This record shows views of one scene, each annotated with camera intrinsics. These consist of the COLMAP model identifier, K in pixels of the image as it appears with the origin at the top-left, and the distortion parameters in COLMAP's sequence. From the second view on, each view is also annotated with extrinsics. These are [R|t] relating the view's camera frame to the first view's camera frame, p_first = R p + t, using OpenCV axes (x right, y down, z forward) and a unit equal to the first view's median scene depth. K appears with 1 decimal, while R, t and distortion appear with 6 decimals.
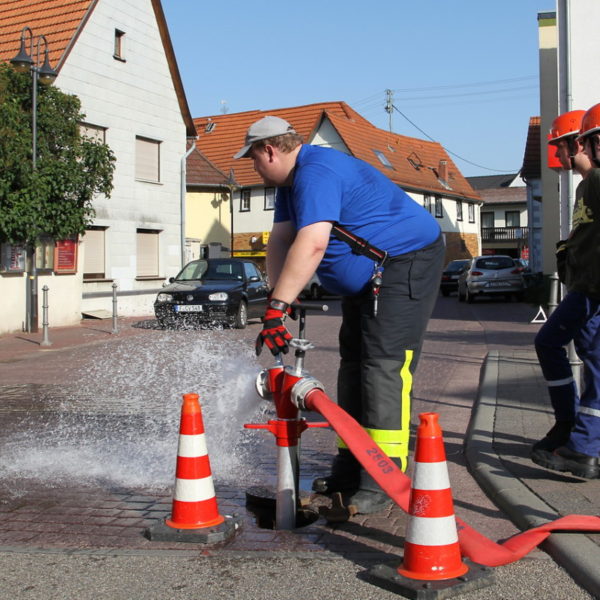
lens RADIAL K [[908.3, 0, 300.3], [0, 908.3, 242.8], [0, 0, 1]] dist [-0.105903, 0.068950]
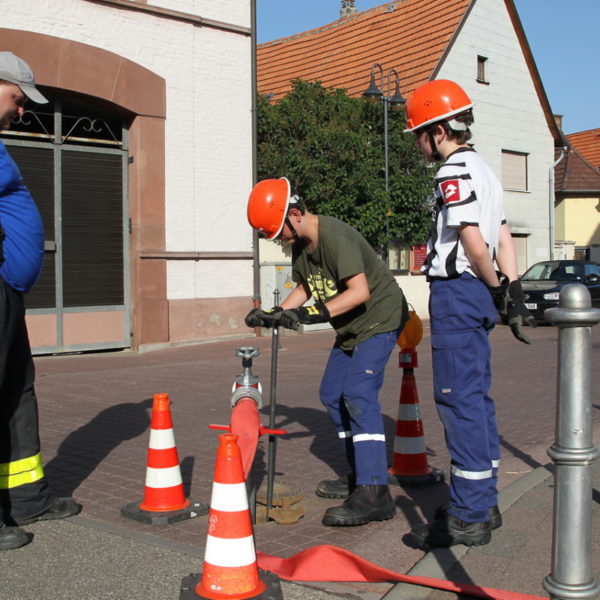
lens RADIAL K [[787.0, 0, 290.5], [0, 787.0, 284.5], [0, 0, 1]] dist [-0.122473, 0.050528]
pose [[0.868201, 0.011984, -0.496069, 0.073665], [0.013502, 0.998768, 0.047759, -0.002027], [0.496030, -0.048162, 0.866969, 0.034114]]
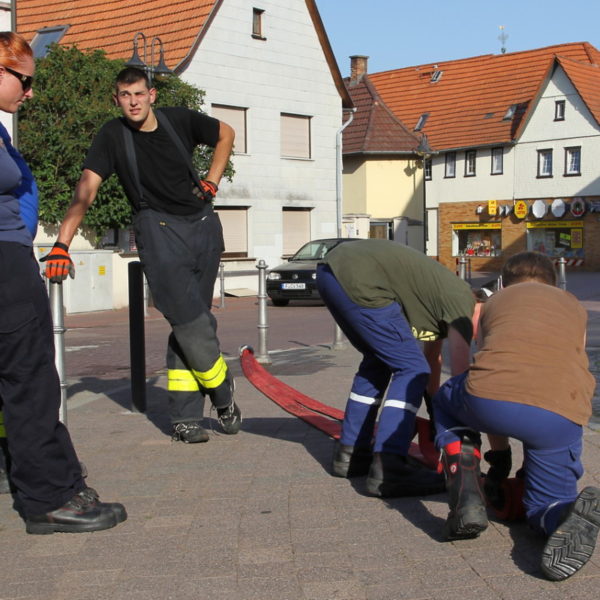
lens RADIAL K [[1171.7, 0, 341.4], [0, 1171.7, 256.5], [0, 0, 1]] dist [-0.042416, 0.038833]
pose [[0.972644, 0.001571, -0.232296, 0.192261], [0.008352, 0.999094, 0.041729, -0.015338], [0.232152, -0.042527, 0.971749, -0.252076]]
